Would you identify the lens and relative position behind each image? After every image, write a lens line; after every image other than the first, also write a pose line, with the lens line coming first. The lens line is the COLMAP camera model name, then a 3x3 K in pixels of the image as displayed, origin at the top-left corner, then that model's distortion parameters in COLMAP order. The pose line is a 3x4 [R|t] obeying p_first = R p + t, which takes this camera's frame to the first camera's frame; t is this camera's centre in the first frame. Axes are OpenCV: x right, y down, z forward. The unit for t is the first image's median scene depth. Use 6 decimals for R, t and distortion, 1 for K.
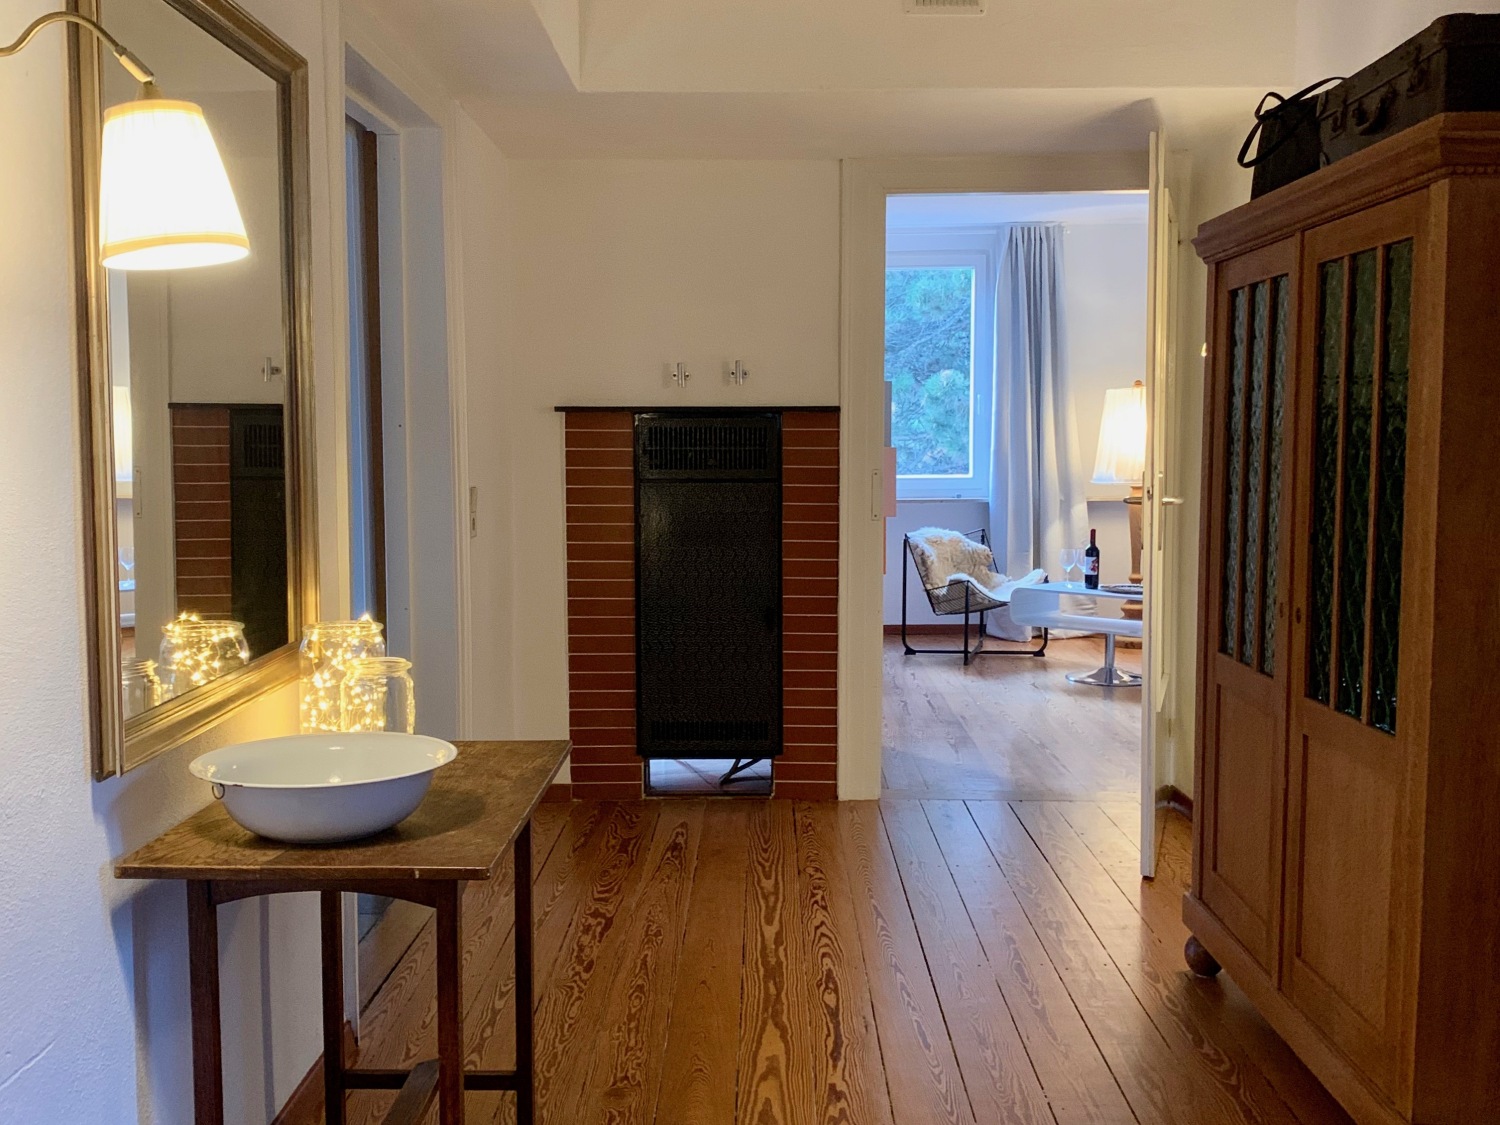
lens RADIAL K [[1509.3, 0, 717.3], [0, 1509.3, 588.2], [0, 0, 1]] dist [0.009383, 0.001534]
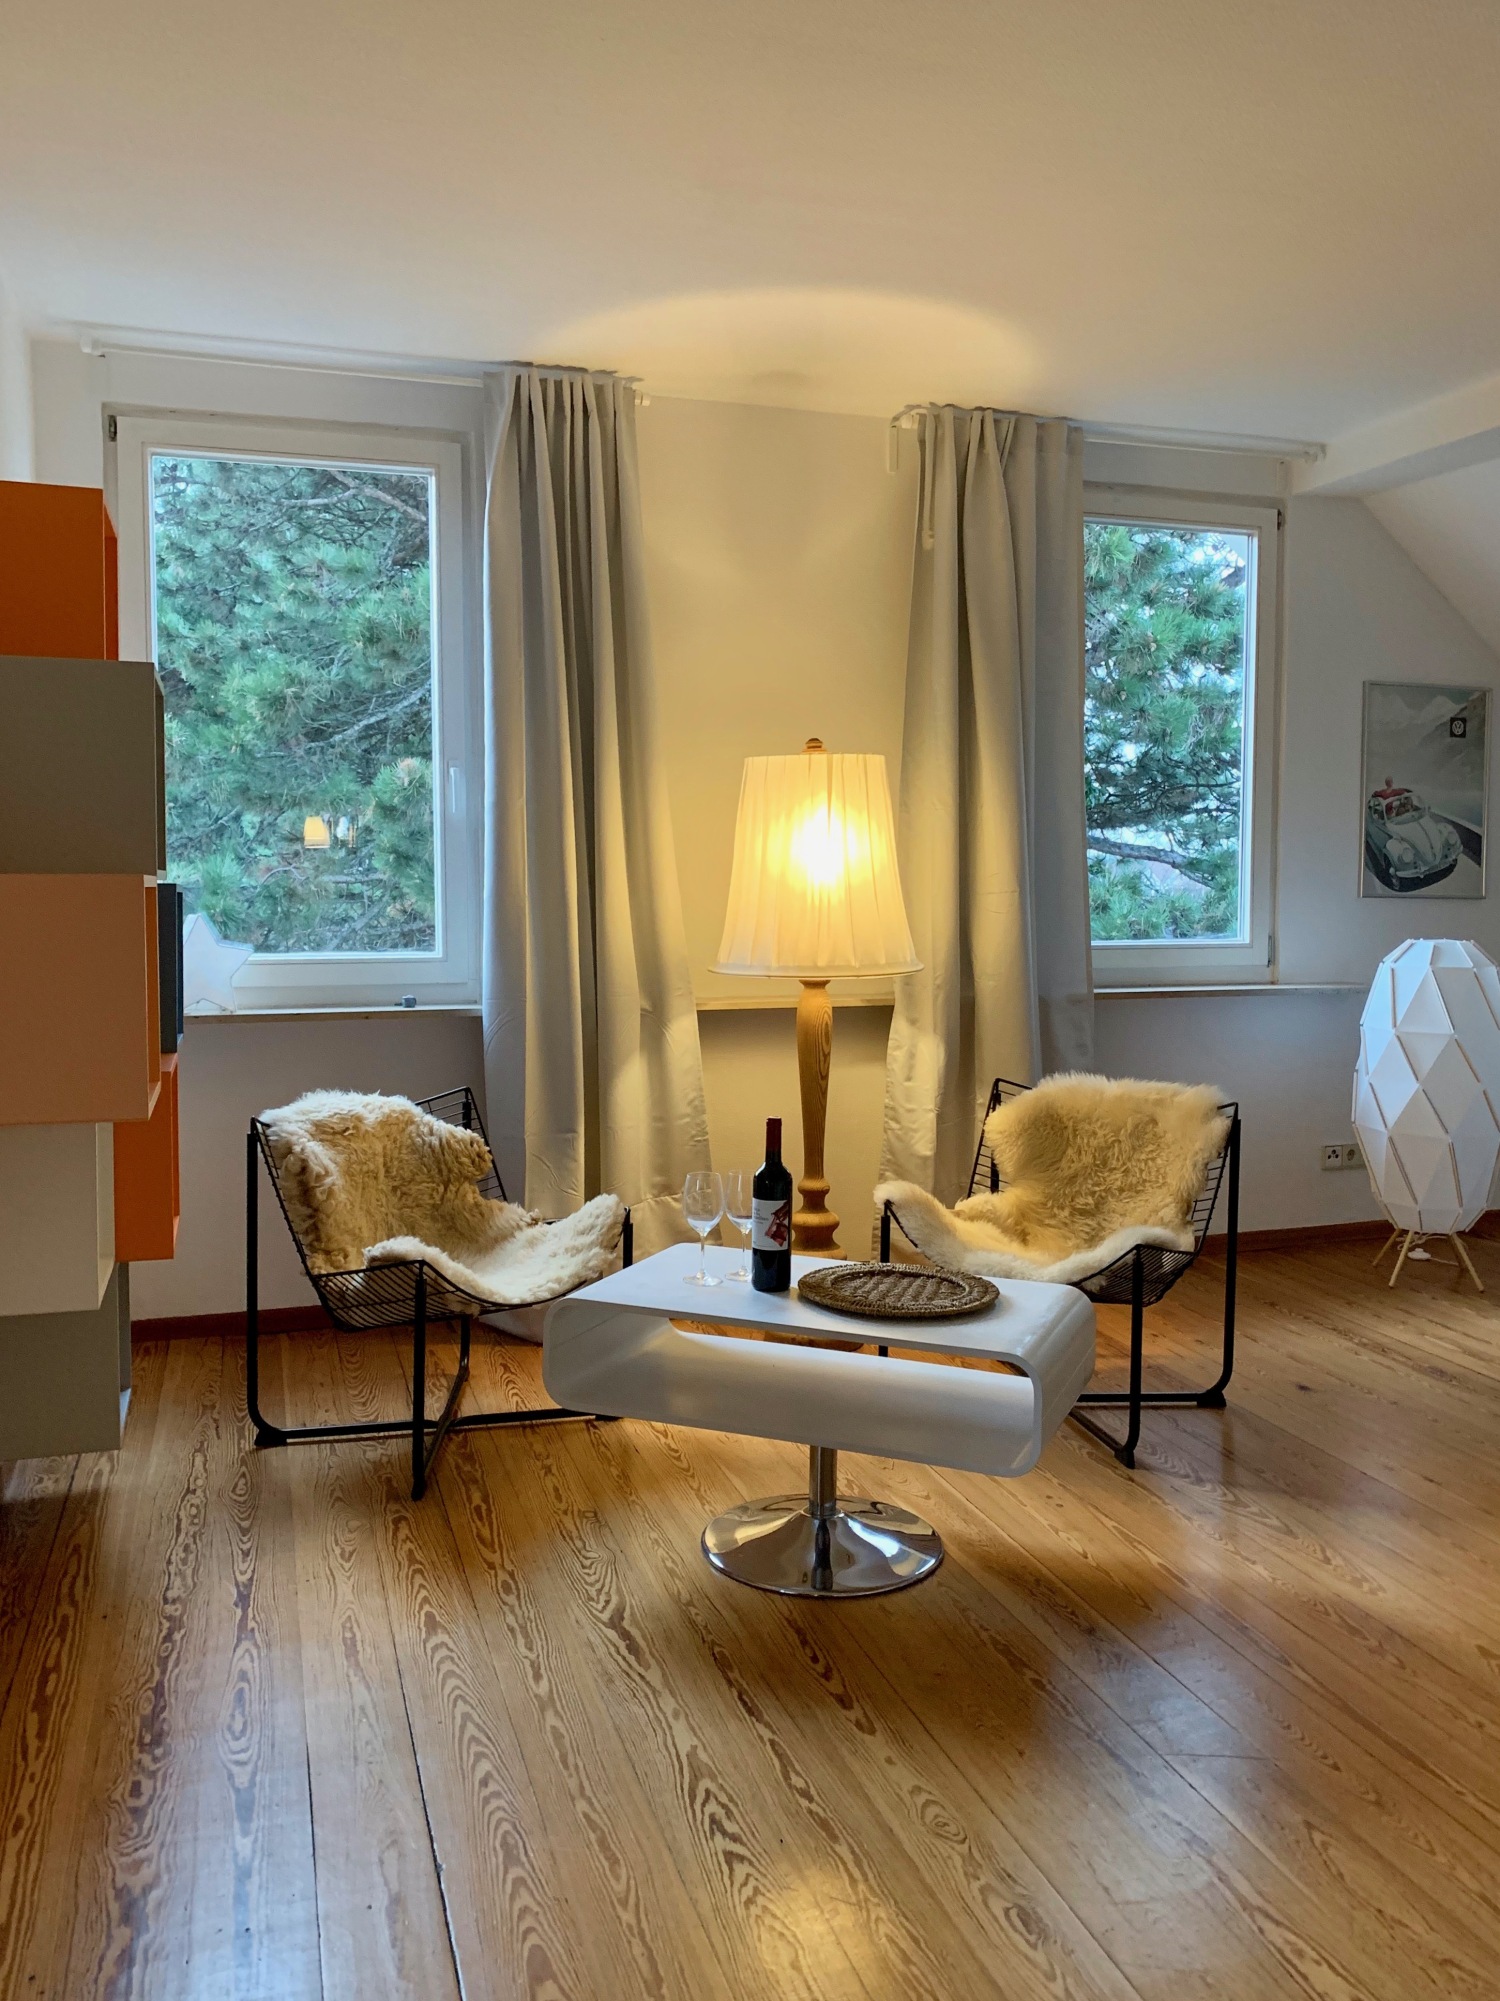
lens RADIAL K [[1565.7, 0, 713.1], [0, 1565.7, 1004.7], [0, 0, 1]] dist [0.076687, -0.220209]
pose [[0.950835, -0.015259, 0.309320, 0.135785], [0.023920, 0.999420, -0.024227, -0.062141], [-0.308771, 0.030435, 0.950649, 0.720044]]
